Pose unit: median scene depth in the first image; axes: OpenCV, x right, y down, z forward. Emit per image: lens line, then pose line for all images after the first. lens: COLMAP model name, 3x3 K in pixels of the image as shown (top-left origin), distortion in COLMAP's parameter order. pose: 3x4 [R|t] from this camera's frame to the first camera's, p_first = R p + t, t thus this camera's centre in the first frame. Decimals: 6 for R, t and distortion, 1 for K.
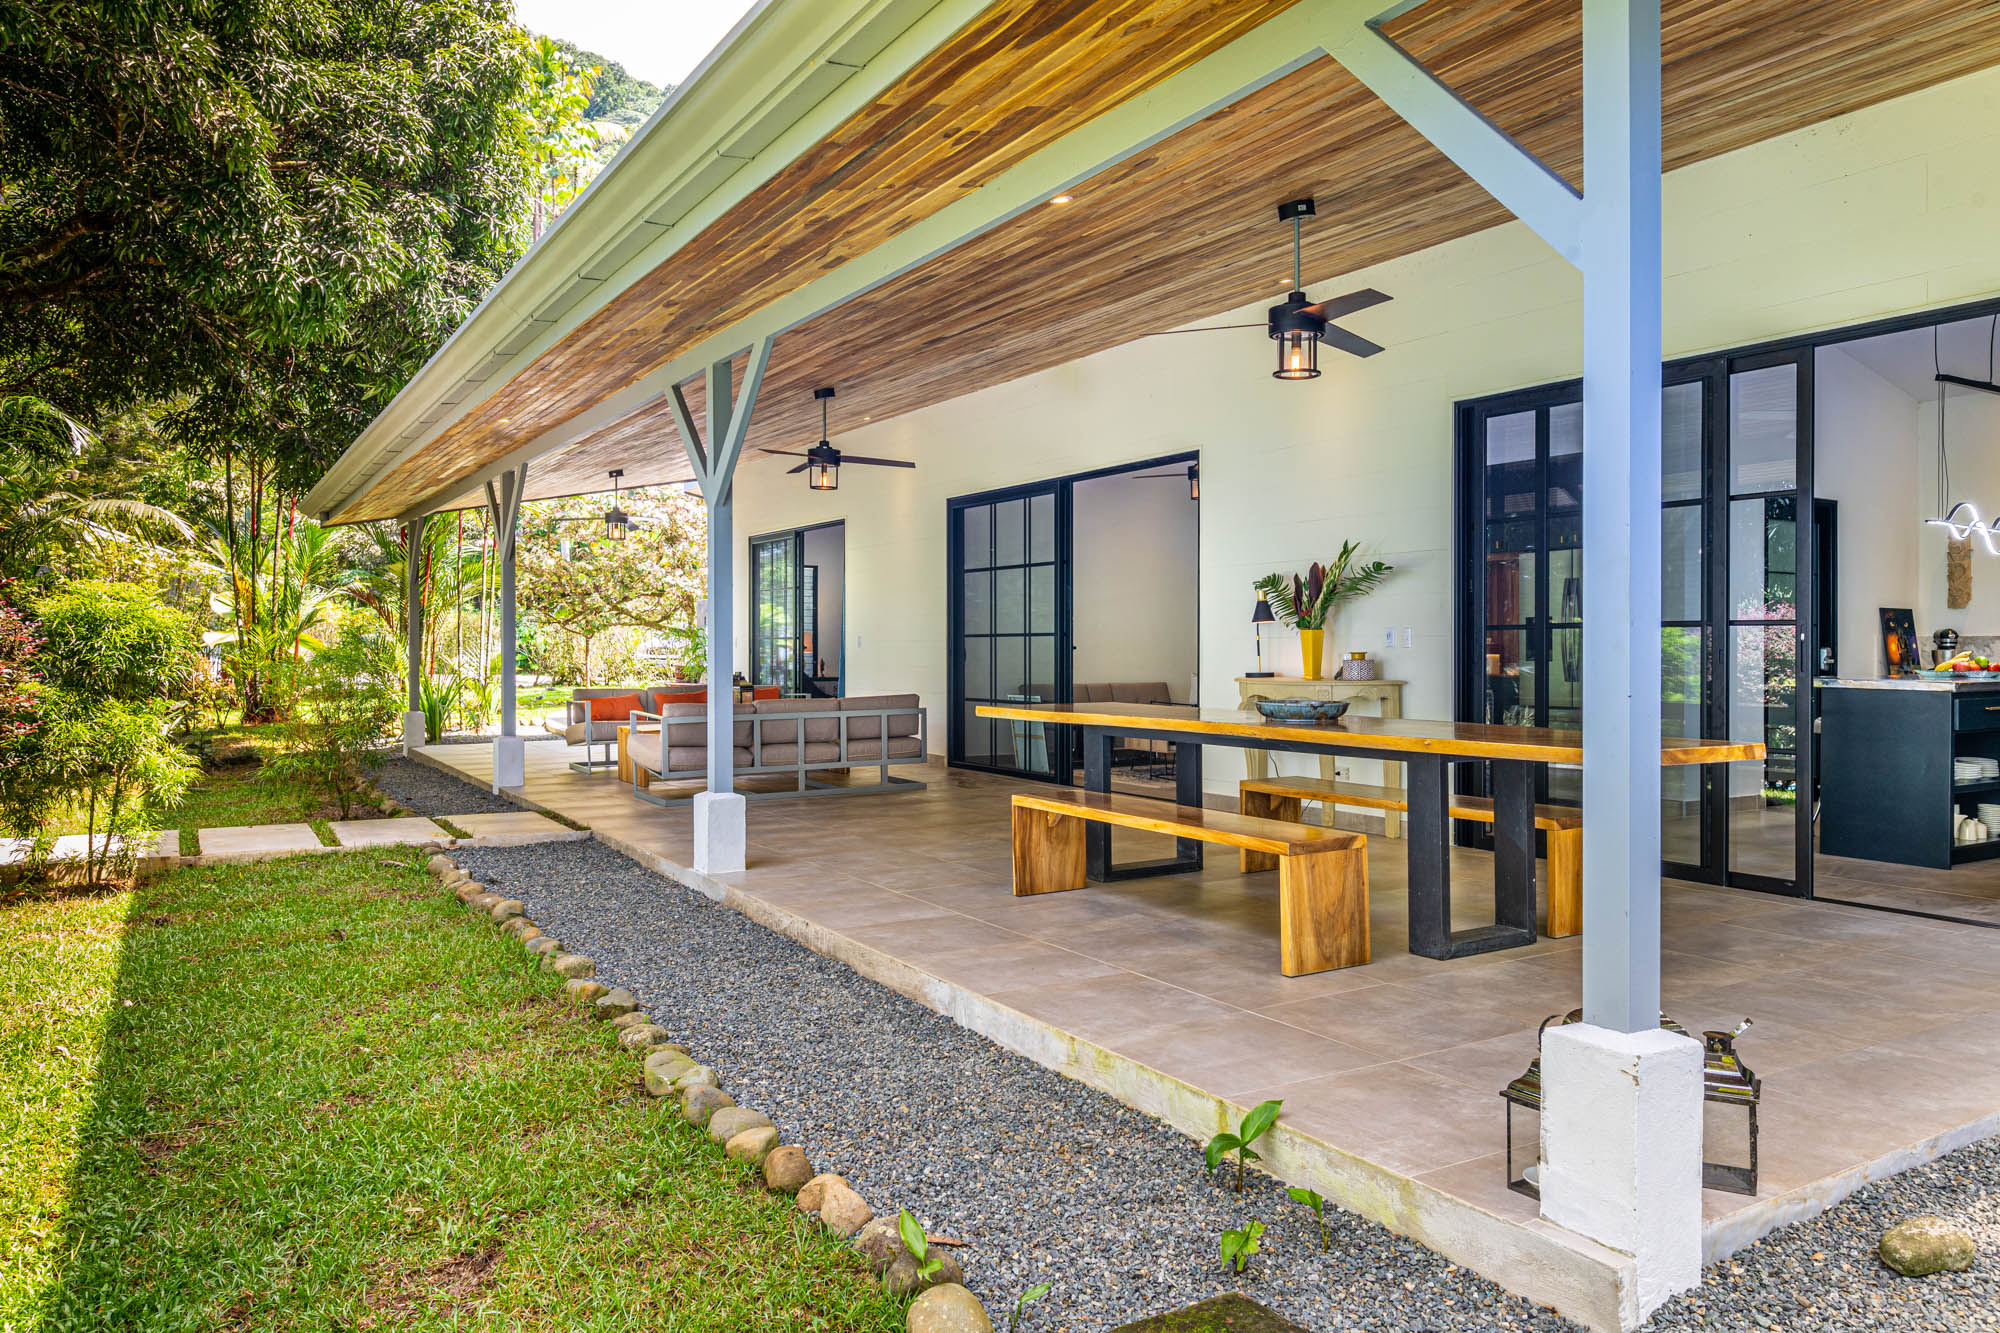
lens RADIAL K [[1414.8, 0, 1003.2], [0, 1414.8, 662.2], [0, 0, 1]] dist [-0.001927, -0.000856]
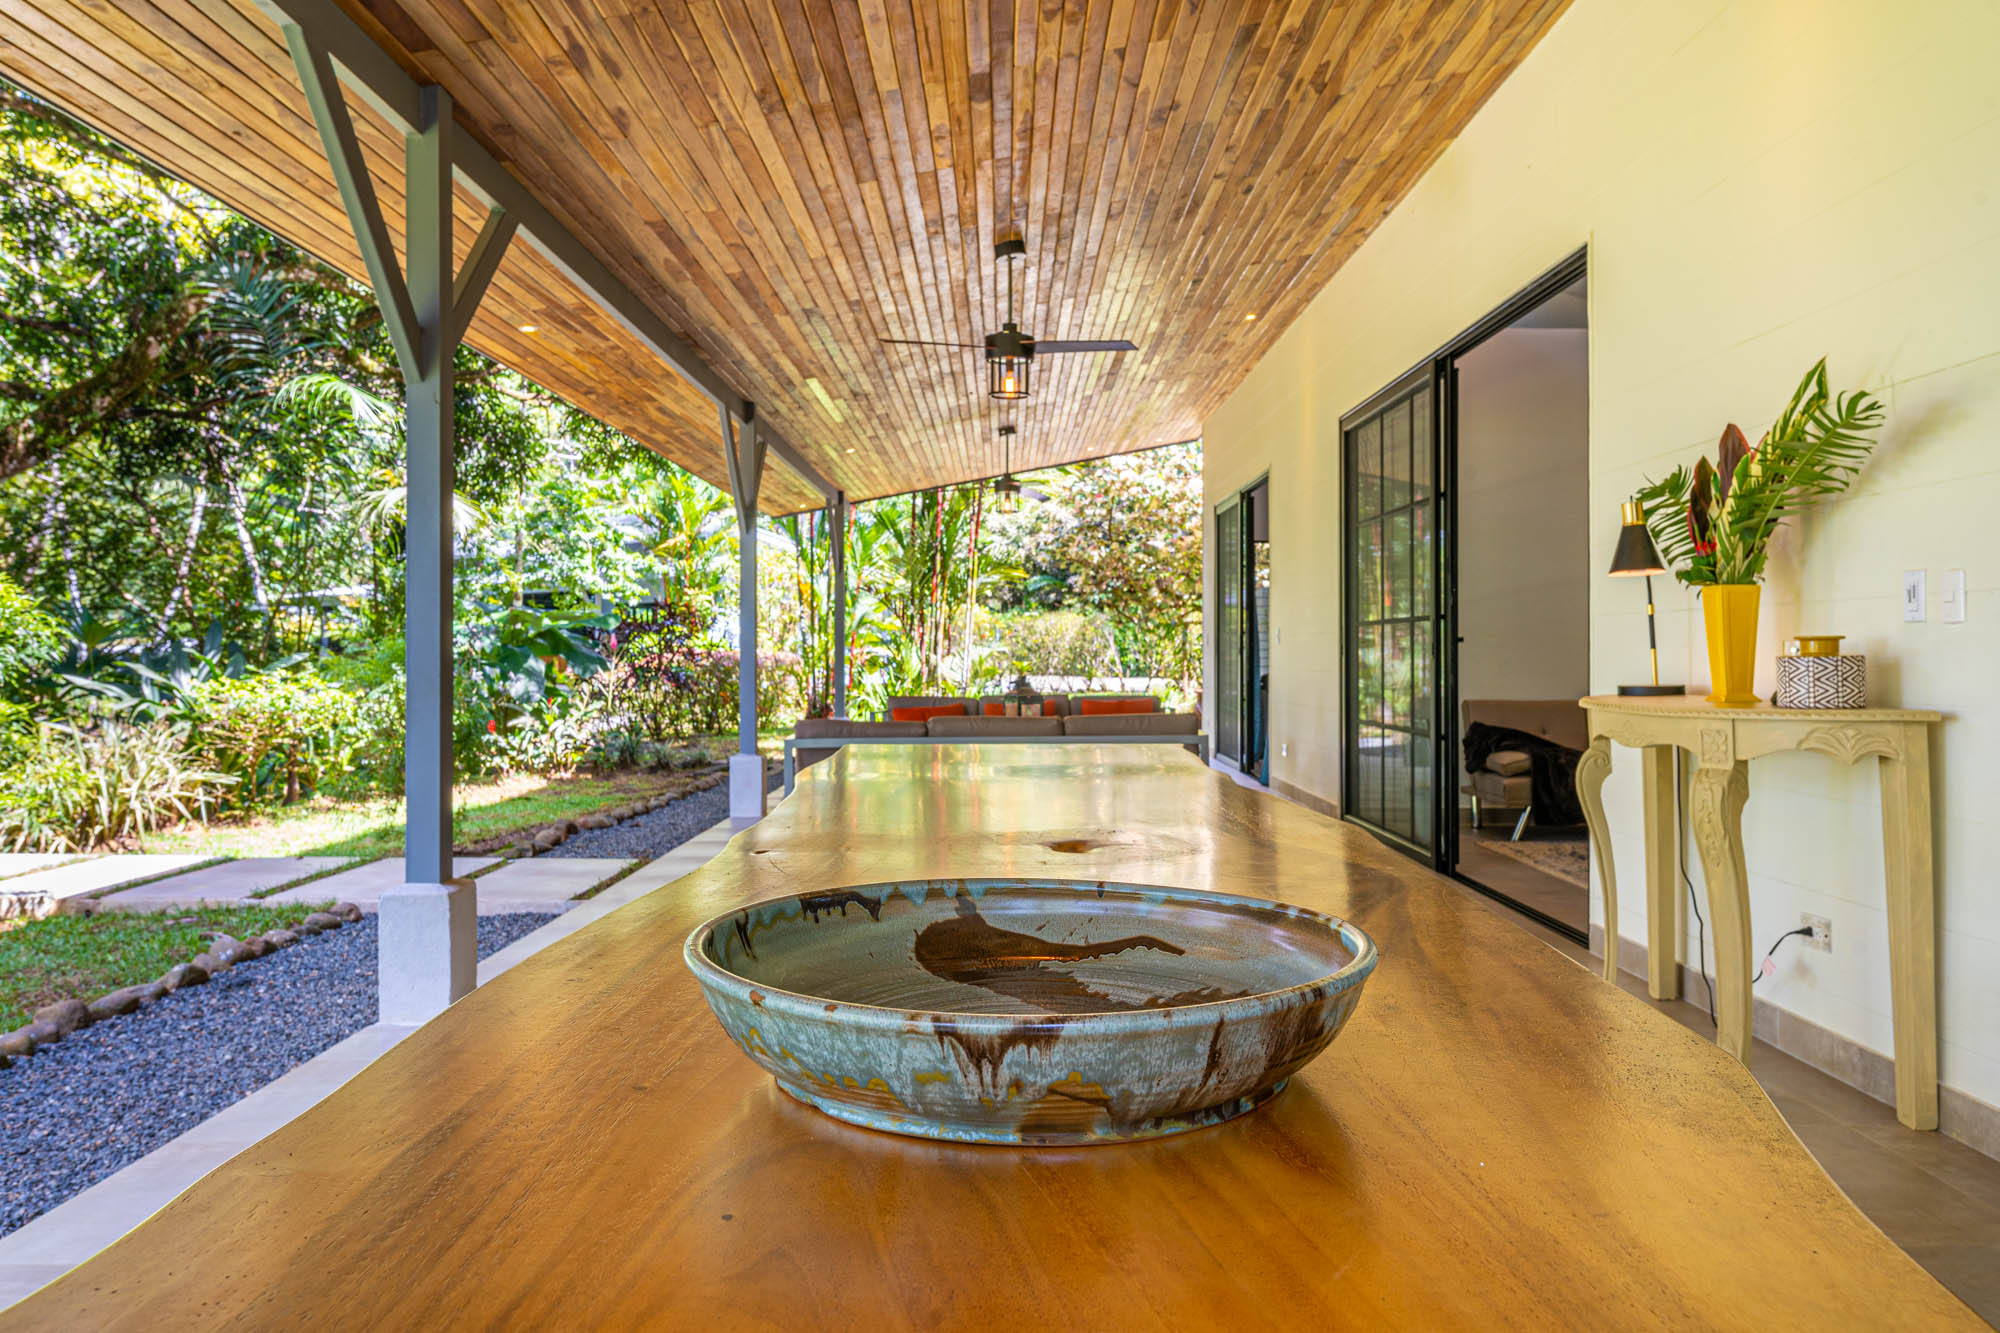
lens RADIAL K [[1414.8, 0, 996.6], [0, 1414.8, 662.0], [0, 0, 1]] dist [-0.001927, -0.000856]
pose [[0.878218, 0.006346, -0.478219, 0.214116], [-0.008338, 0.999963, -0.002043, 0.002295], [0.478189, 0.005781, 0.878238, 0.497673]]
